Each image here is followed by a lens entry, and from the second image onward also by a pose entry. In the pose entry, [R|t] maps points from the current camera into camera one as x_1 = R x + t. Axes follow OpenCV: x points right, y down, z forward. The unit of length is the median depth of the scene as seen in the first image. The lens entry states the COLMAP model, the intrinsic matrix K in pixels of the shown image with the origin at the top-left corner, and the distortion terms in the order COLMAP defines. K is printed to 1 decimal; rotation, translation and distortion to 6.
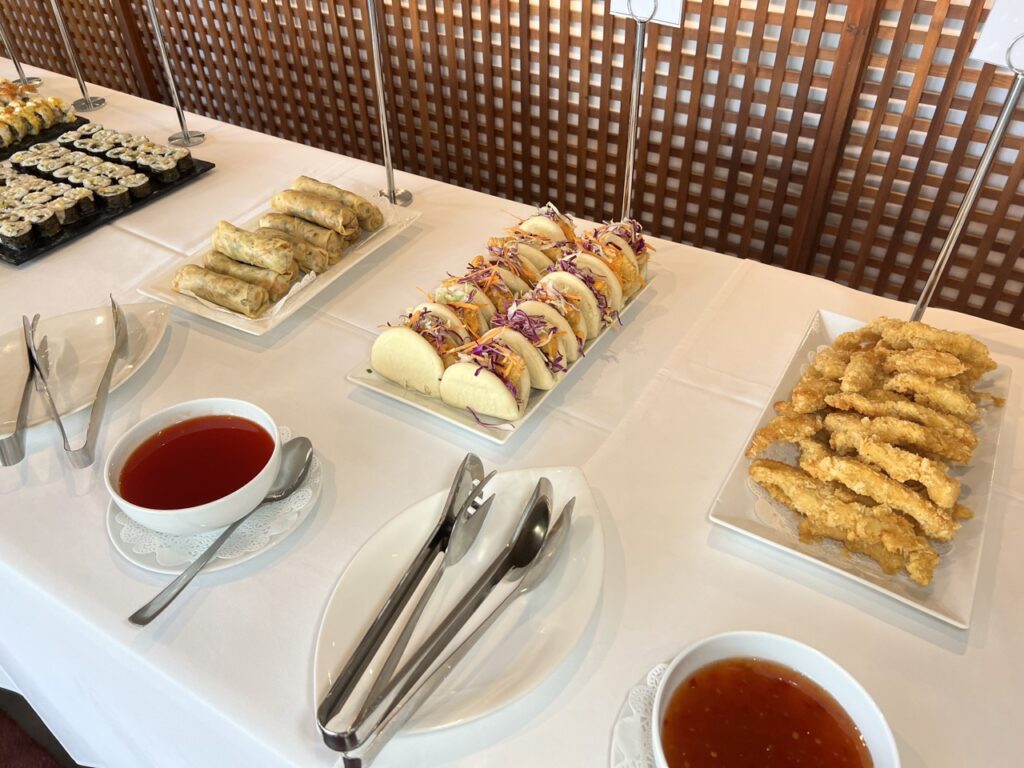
lens RADIAL K [[767.9, 0, 512.0], [0, 767.9, 384.0], [0, 0, 1]] dist [-0.004531, -0.003040]
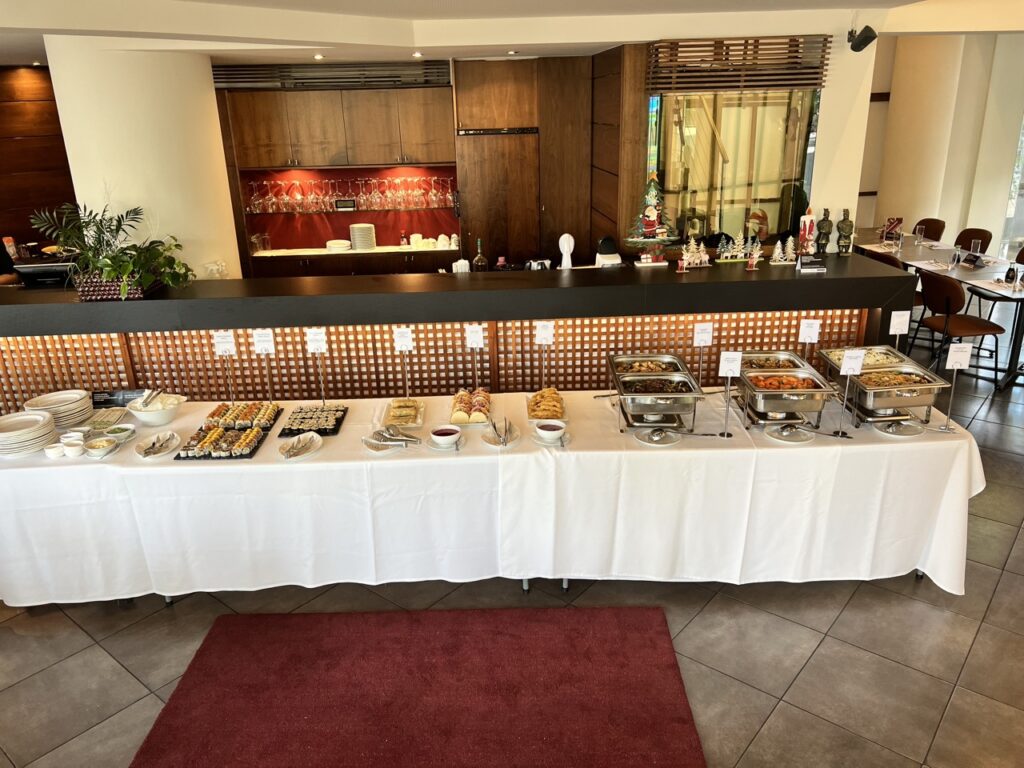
lens RADIAL K [[767.9, 0, 512.0], [0, 767.9, 384.0], [0, 0, 1]] dist [-0.004531, -0.003040]
pose [[0.842685, -0.192097, 0.502973, -1.145868], [0.357106, 0.898548, -0.255121, 0.571472], [-0.402937, 0.394601, 0.825792, -1.633515]]
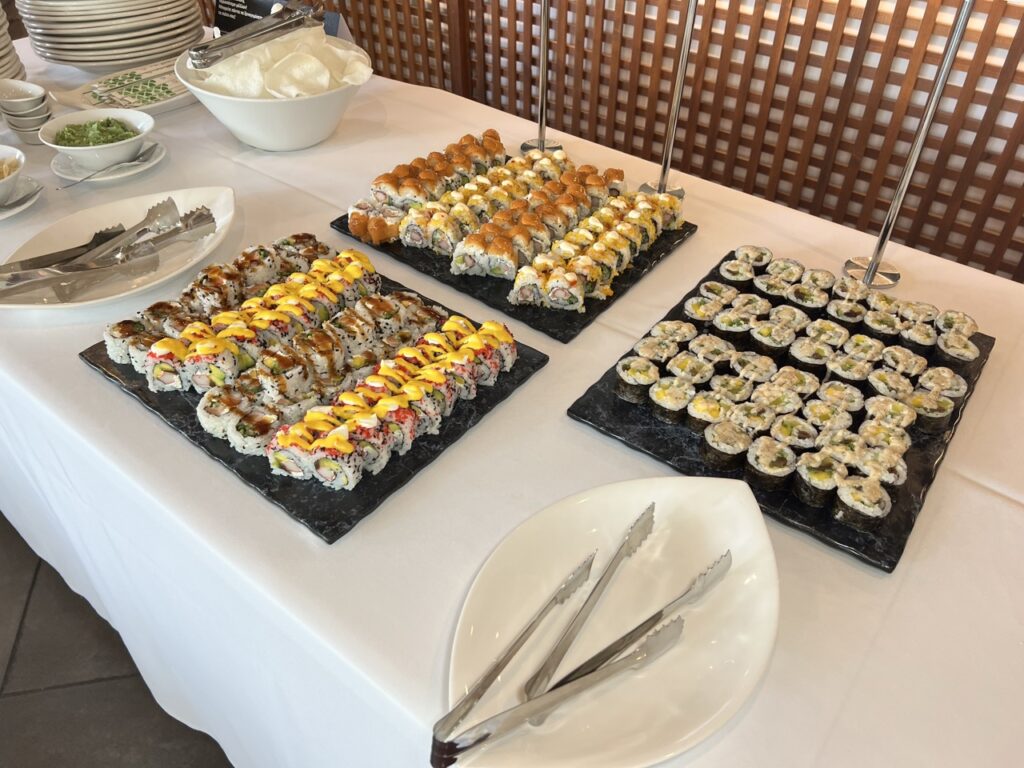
lens RADIAL K [[760.6, 0, 512.0], [0, 760.6, 384.0], [0, 0, 1]] dist [0.013411, 0.007469]
pose [[0.992975, 0.090410, -0.076333, -0.582902], [-0.088808, 0.995756, 0.024131, -0.183873], [0.078191, -0.017183, 0.996790, 0.274329]]
